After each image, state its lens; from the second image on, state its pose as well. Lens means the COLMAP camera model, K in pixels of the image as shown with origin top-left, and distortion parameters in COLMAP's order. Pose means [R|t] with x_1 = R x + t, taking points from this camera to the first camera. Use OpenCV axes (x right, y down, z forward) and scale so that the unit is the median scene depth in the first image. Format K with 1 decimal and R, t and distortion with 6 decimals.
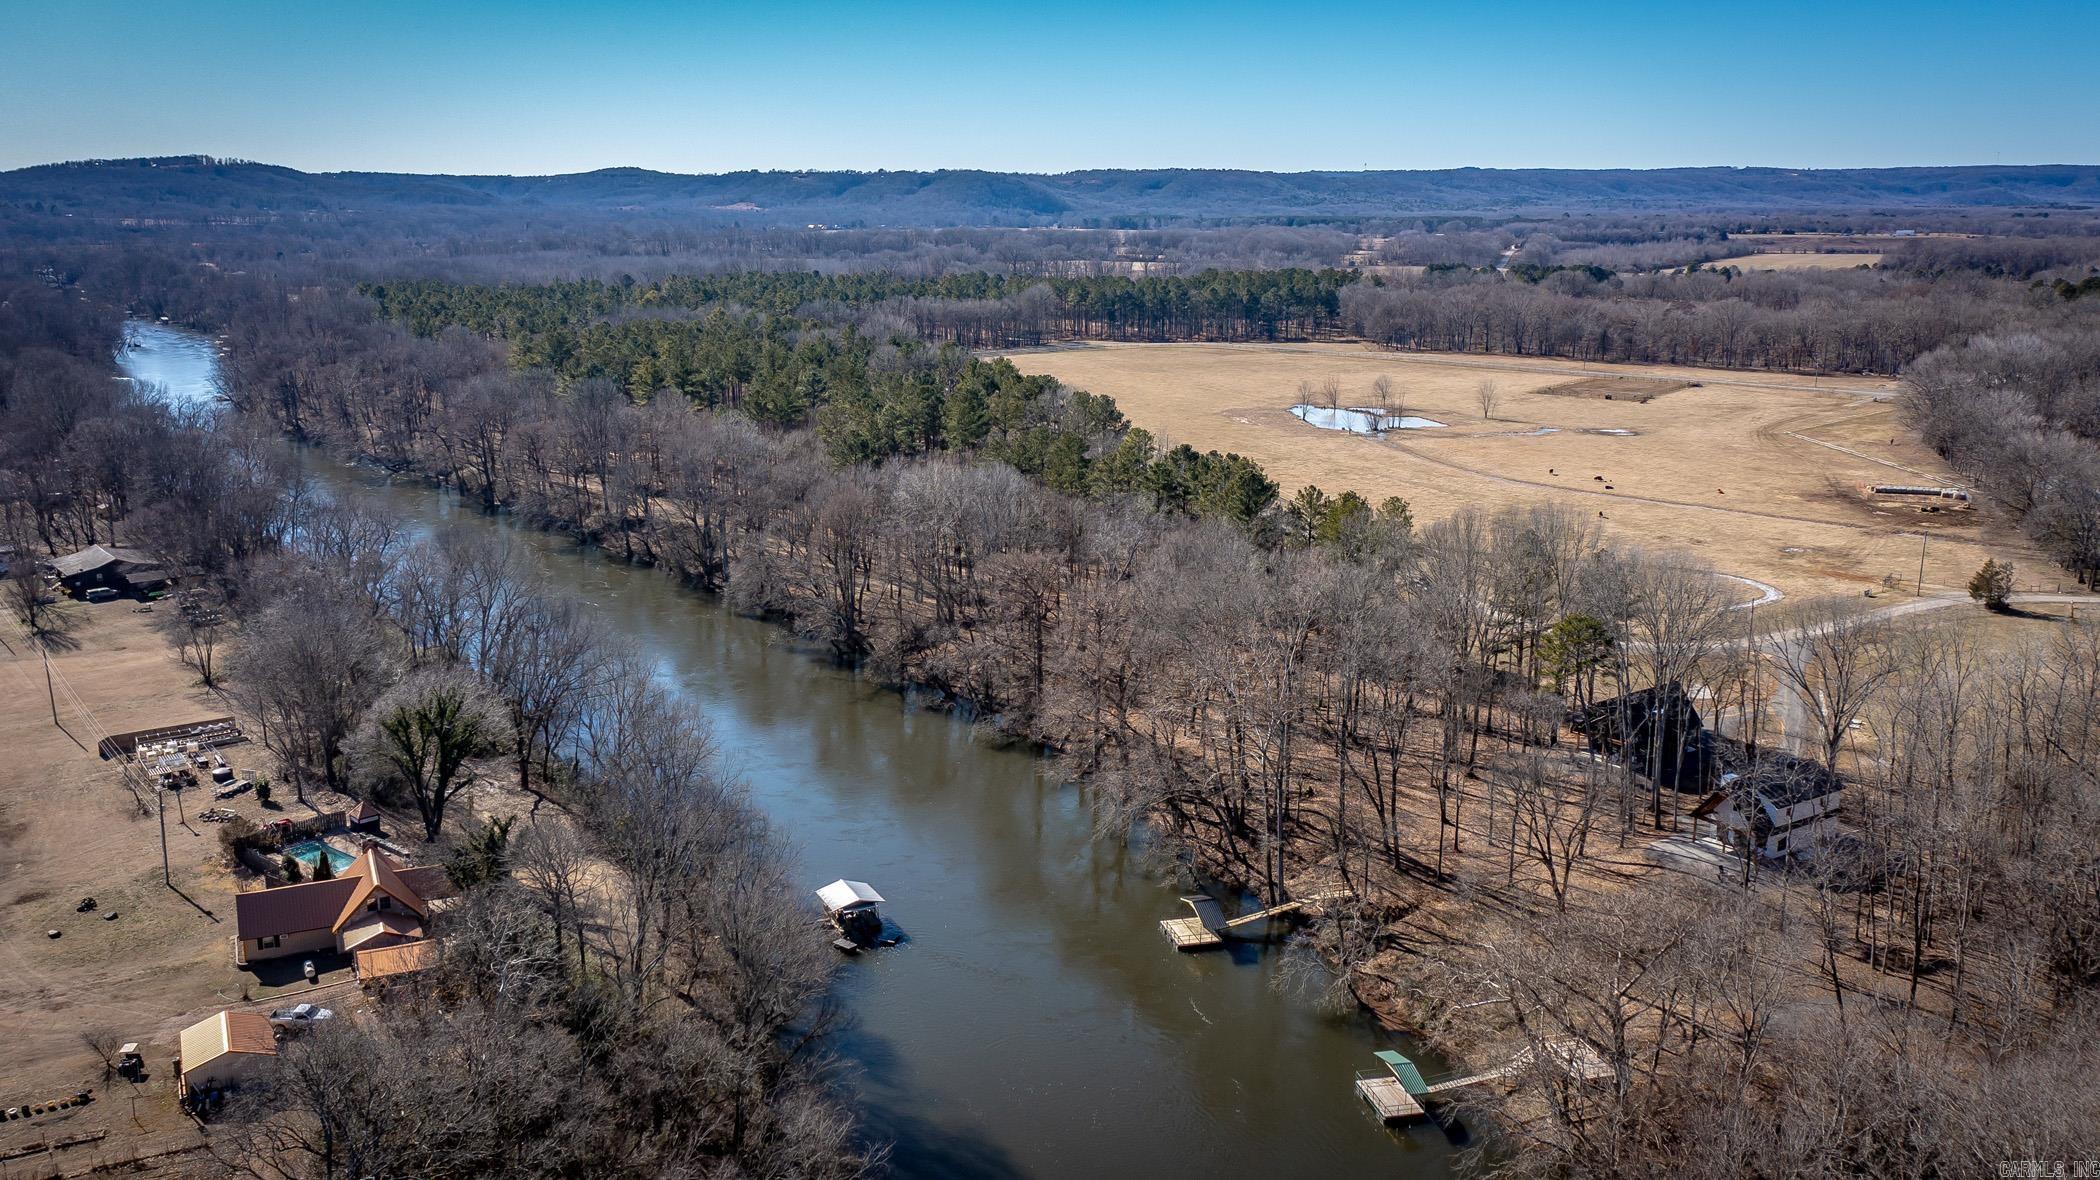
lens RADIAL K [[1697.6, 0, 1050.0], [0, 1697.6, 590.0], [0, 0, 1]] dist [-0.004801, 0.004824]
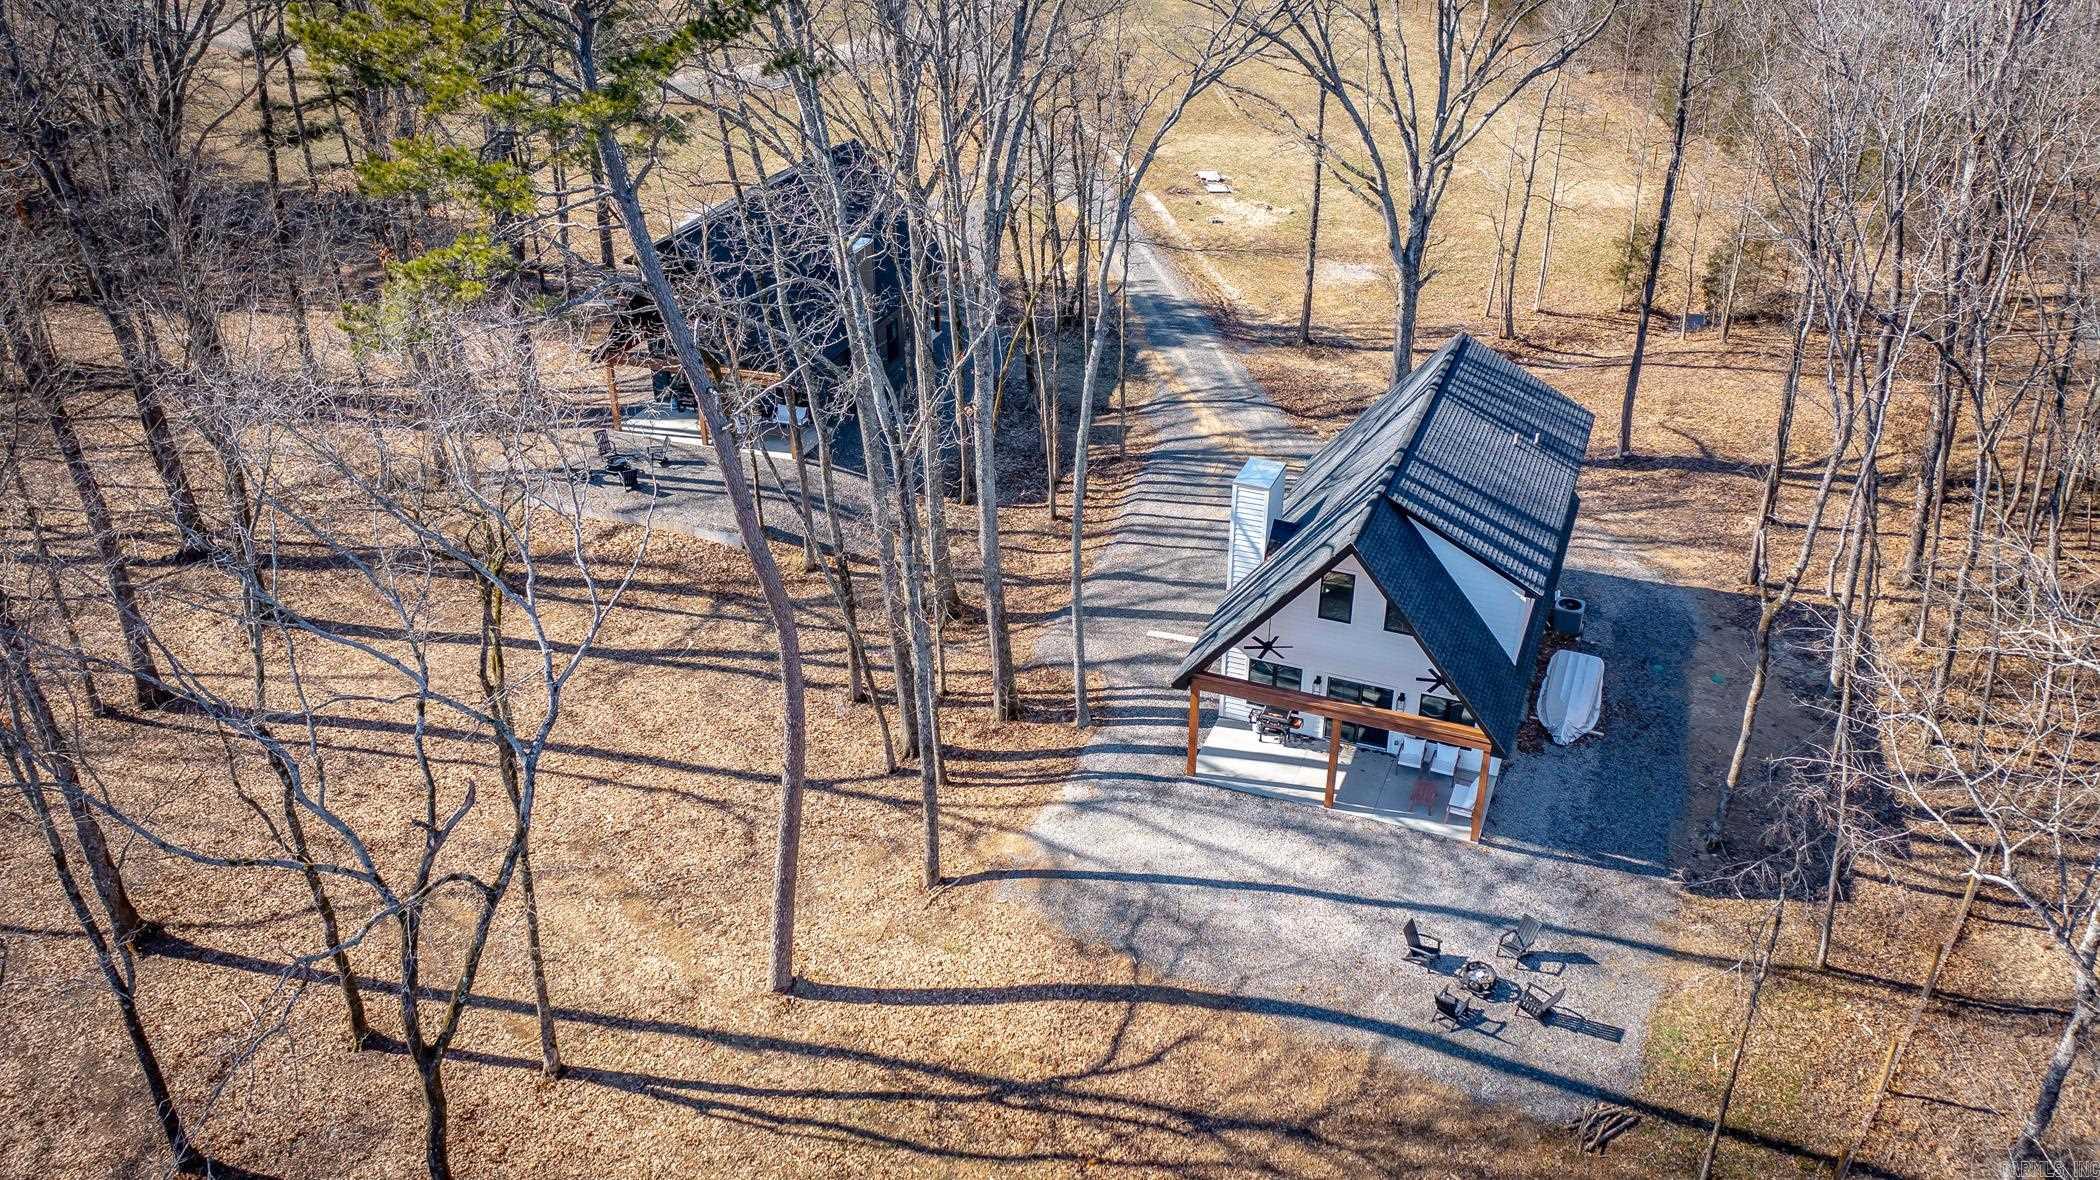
lens RADIAL K [[1697.6, 0, 1050.0], [0, 1697.6, 590.0], [0, 0, 1]] dist [-0.004801, 0.004824]
pose [[0.818776, -0.276126, 0.503350, 0.244810], [0.124663, 0.941333, 0.313609, 0.043029], [-0.560415, -0.194026, 0.805164, 0.814717]]
